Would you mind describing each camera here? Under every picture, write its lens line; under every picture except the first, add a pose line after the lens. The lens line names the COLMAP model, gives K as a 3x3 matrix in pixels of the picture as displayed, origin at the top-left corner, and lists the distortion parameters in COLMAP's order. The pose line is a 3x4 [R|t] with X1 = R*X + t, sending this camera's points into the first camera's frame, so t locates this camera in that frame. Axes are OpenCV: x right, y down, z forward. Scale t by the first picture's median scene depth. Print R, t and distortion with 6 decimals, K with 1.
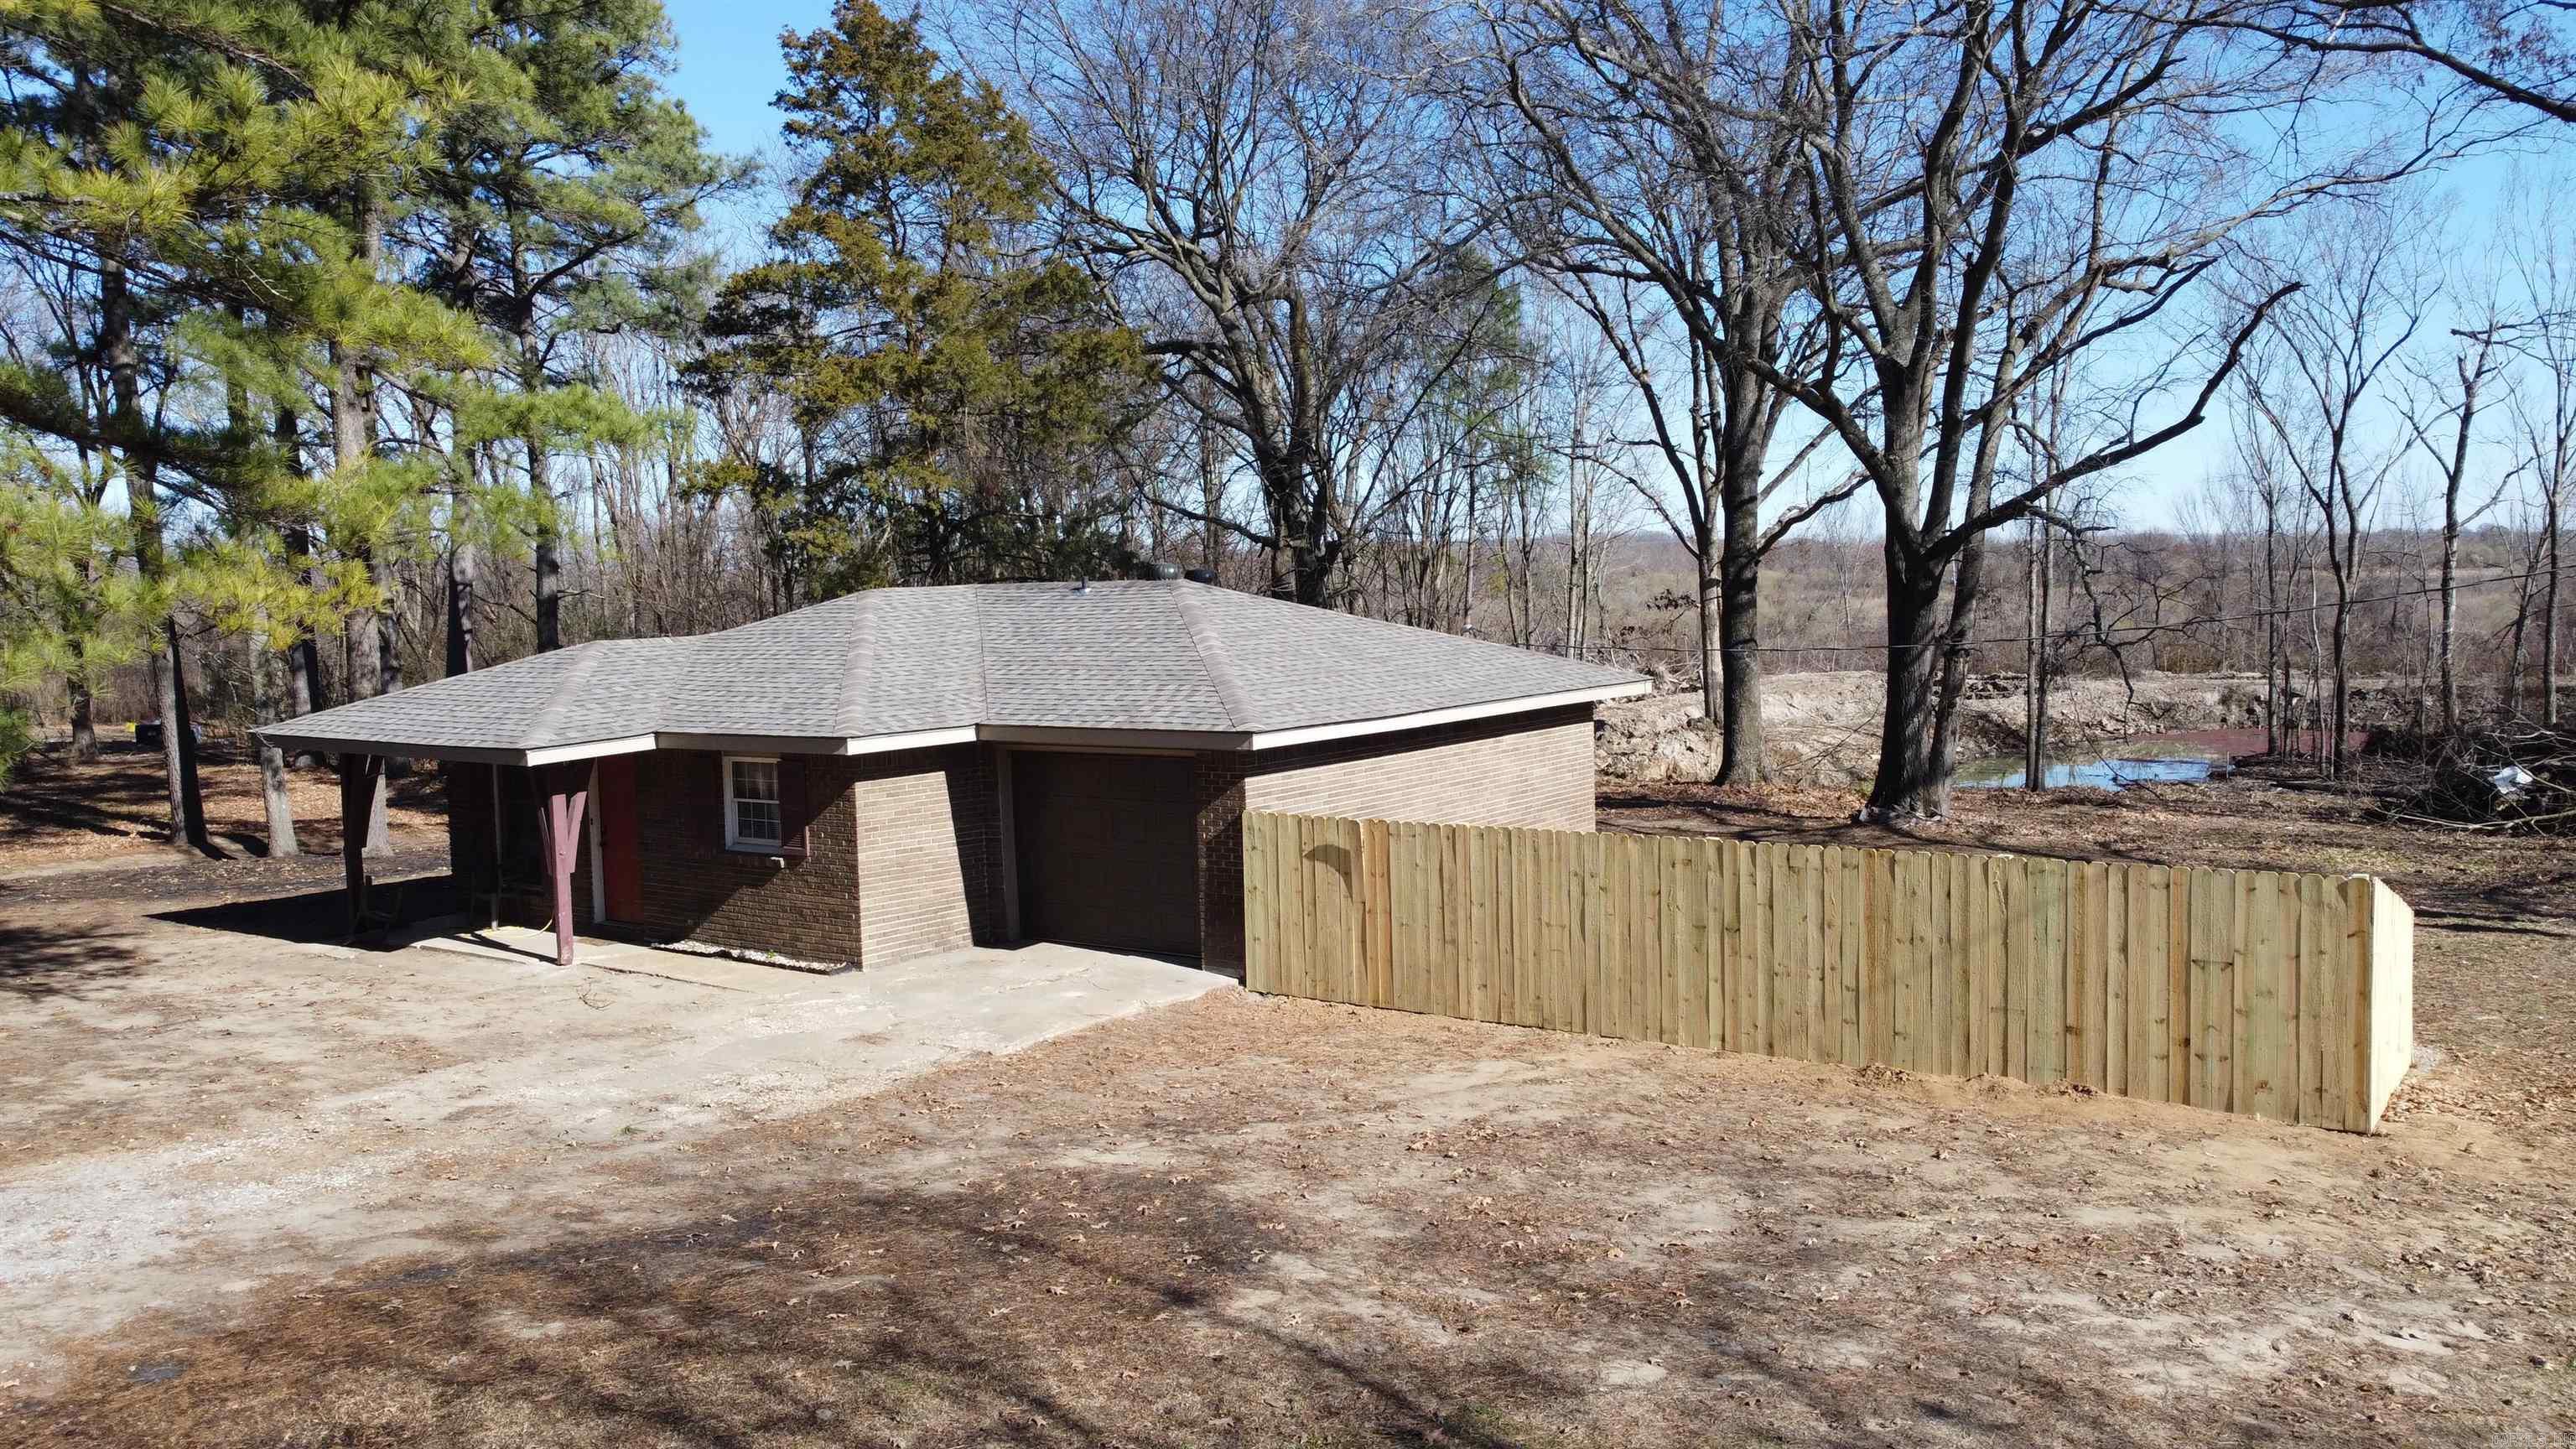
lens RADIAL K [[1958.0, 0, 1288.3], [0, 1958.0, 701.9], [0, 0, 1]] dist [0.012917, -0.017018]
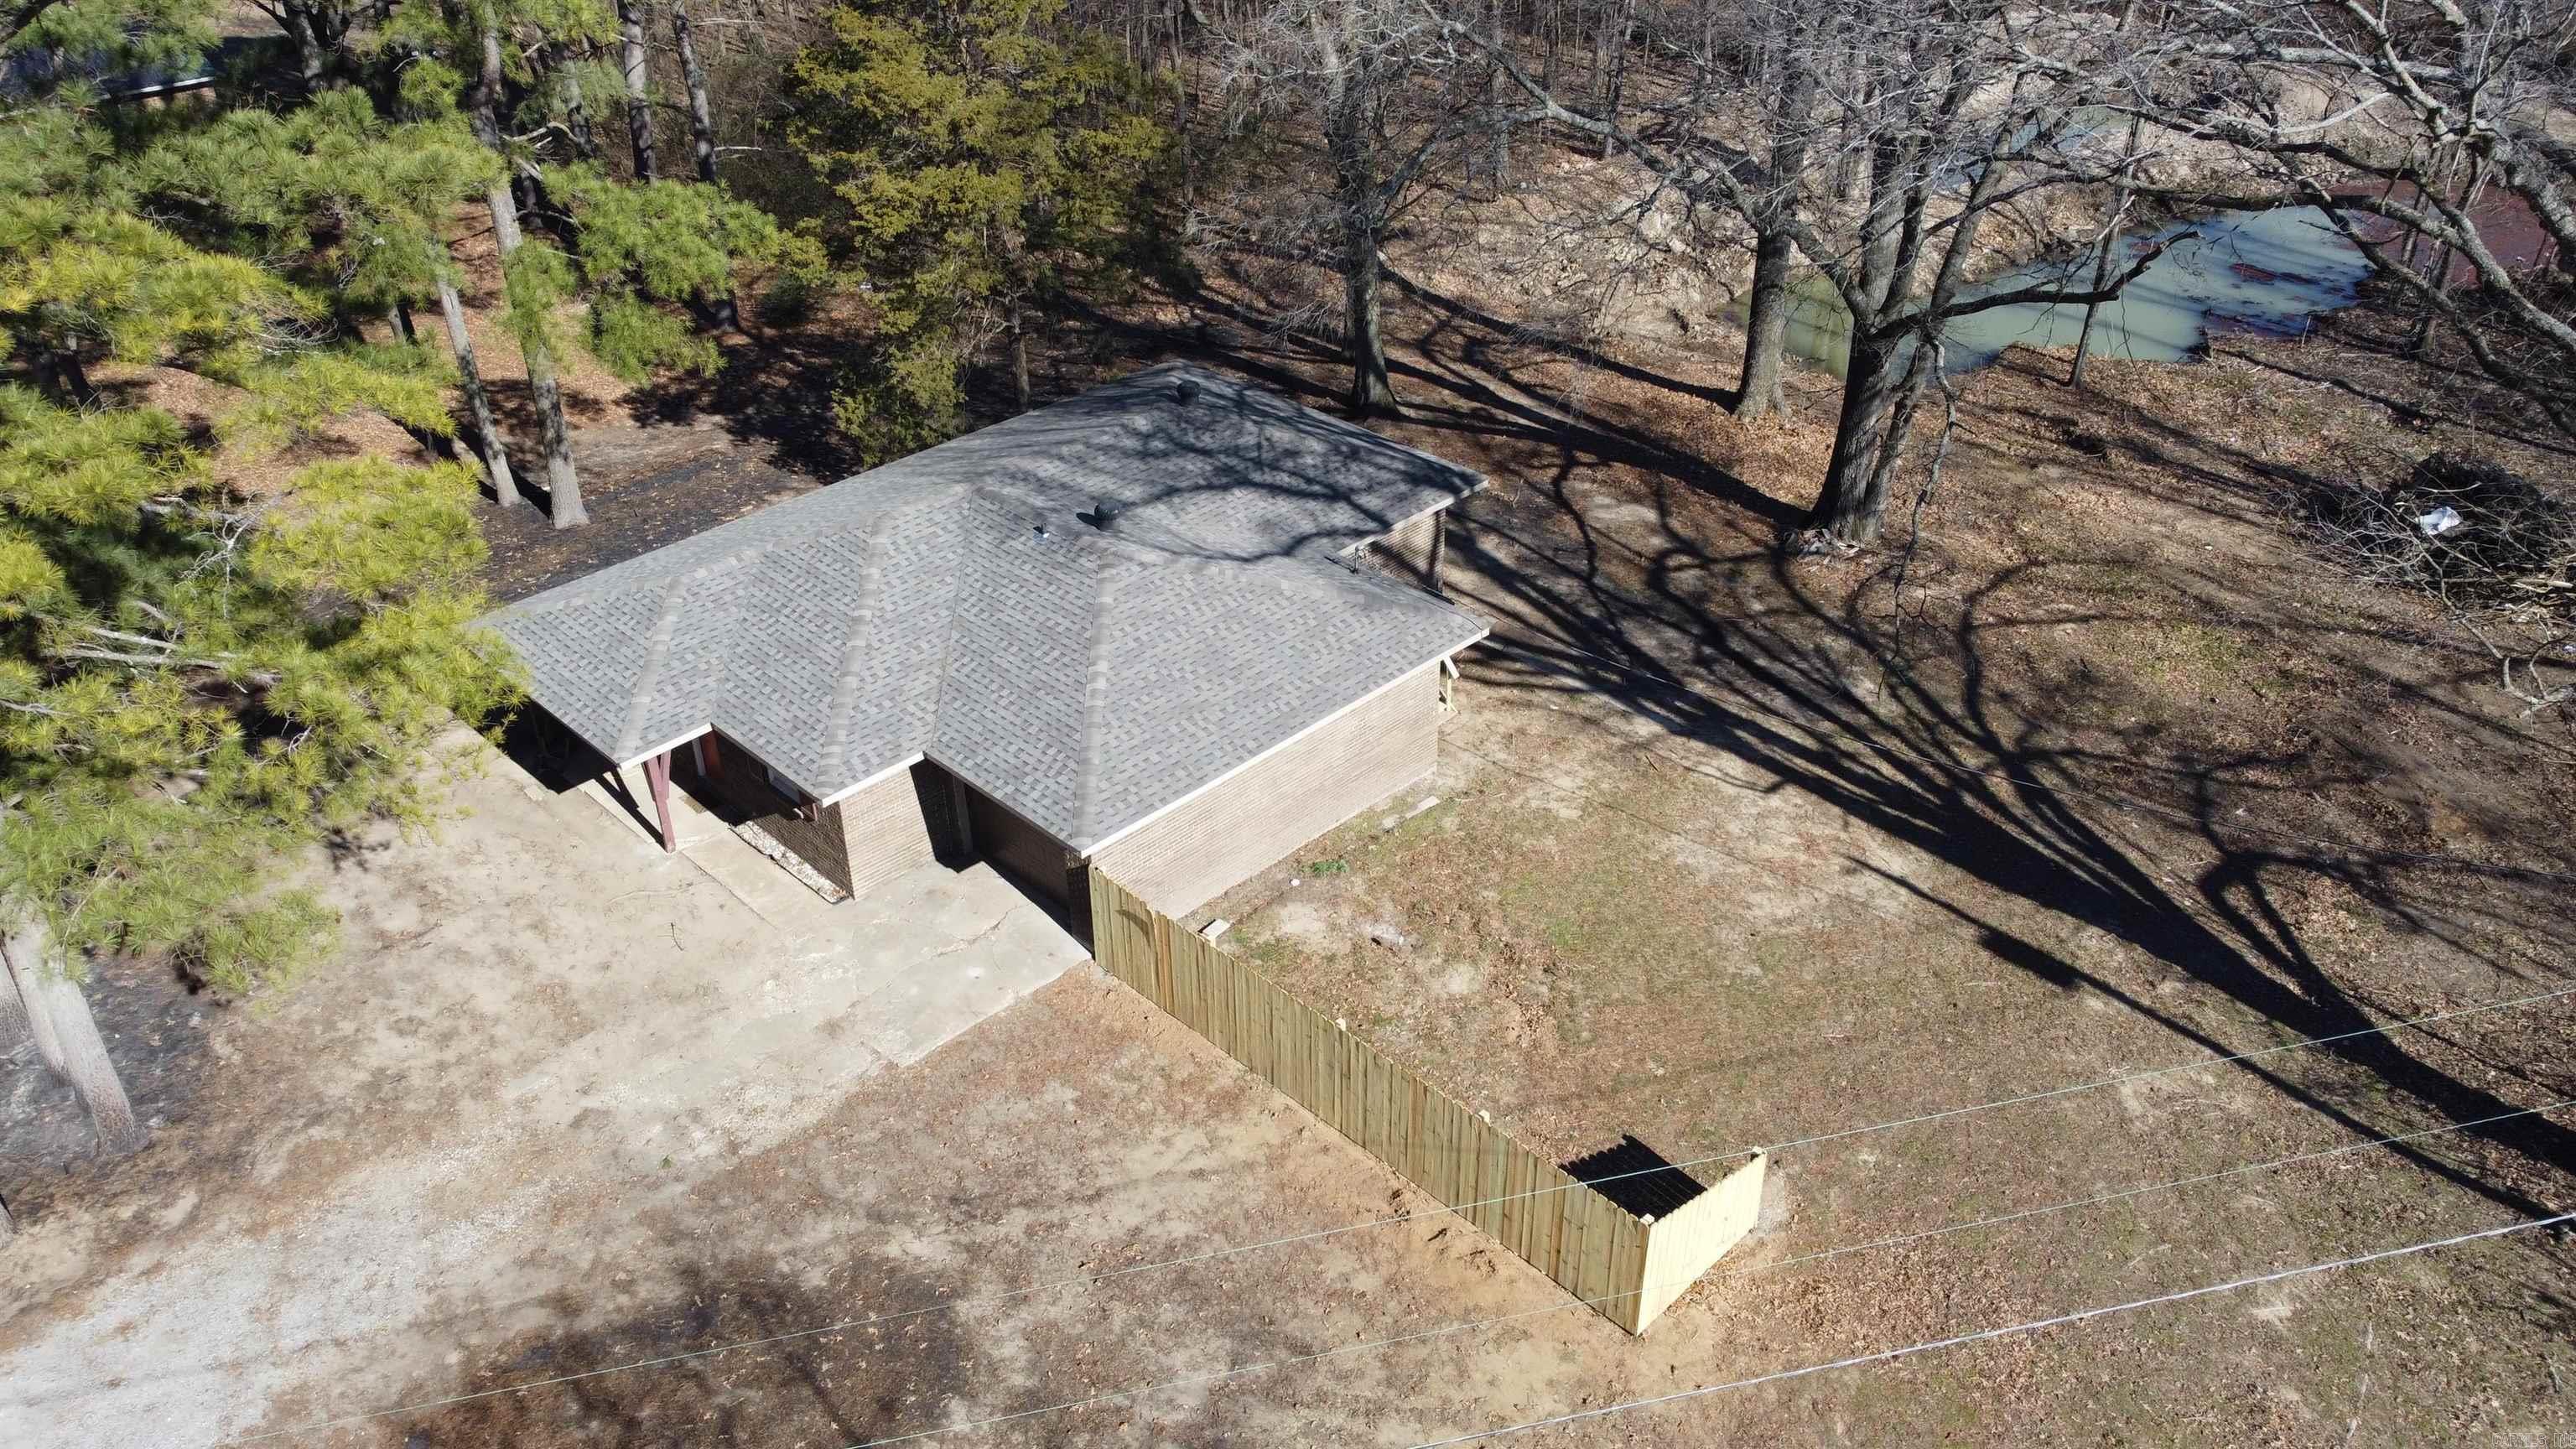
lens RADIAL K [[1958.0, 0, 1282.6], [0, 1958.0, 724.9], [0, 0, 1]] dist [0.012917, -0.017018]
pose [[0.986575, 0.100233, -0.128930, 0.294363], [-0.025978, 0.875760, 0.482048, -0.736677], [0.161229, -0.472227, 0.866606, -0.183024]]
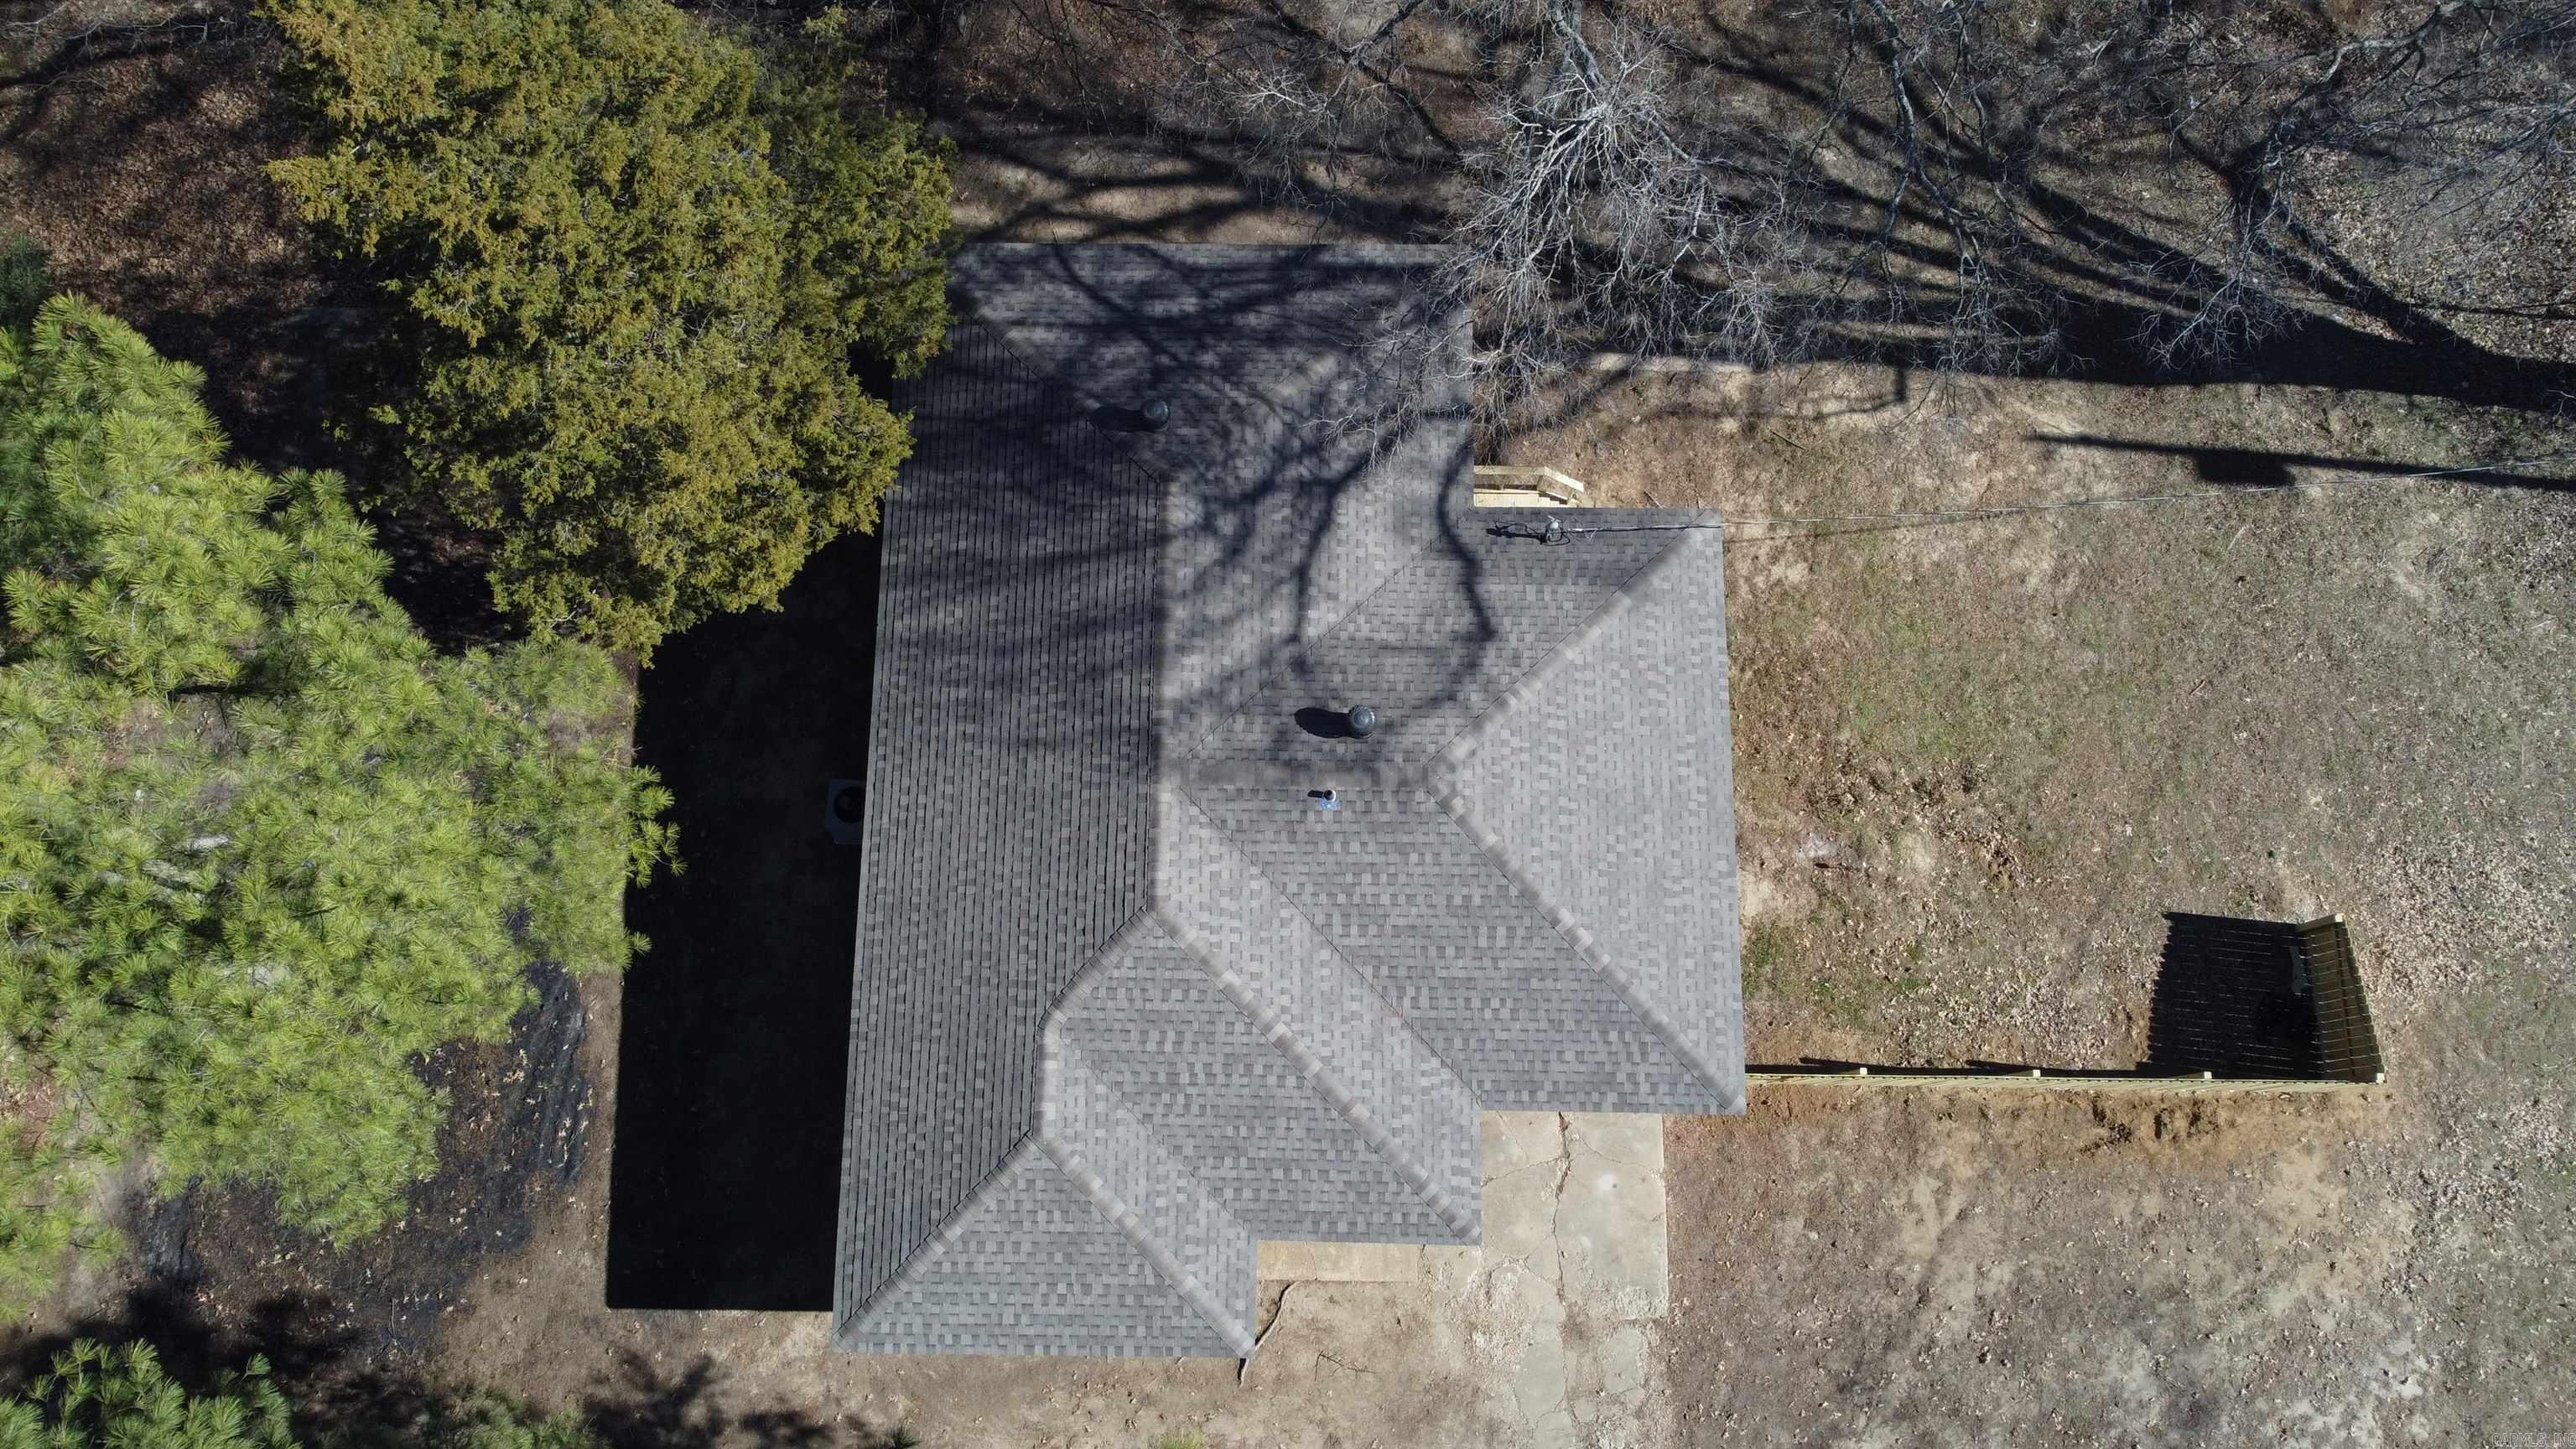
lens RADIAL K [[1958.0, 0, 1300.8], [0, 1958.0, 741.6], [0, 0, 1]] dist [0.012917, -0.017018]
pose [[0.817485, -0.555788, 0.151059, -0.337392], [0.026390, 0.298149, 0.954155, -1.395441], [-0.575345, -0.776020, 0.258399, 0.980391]]
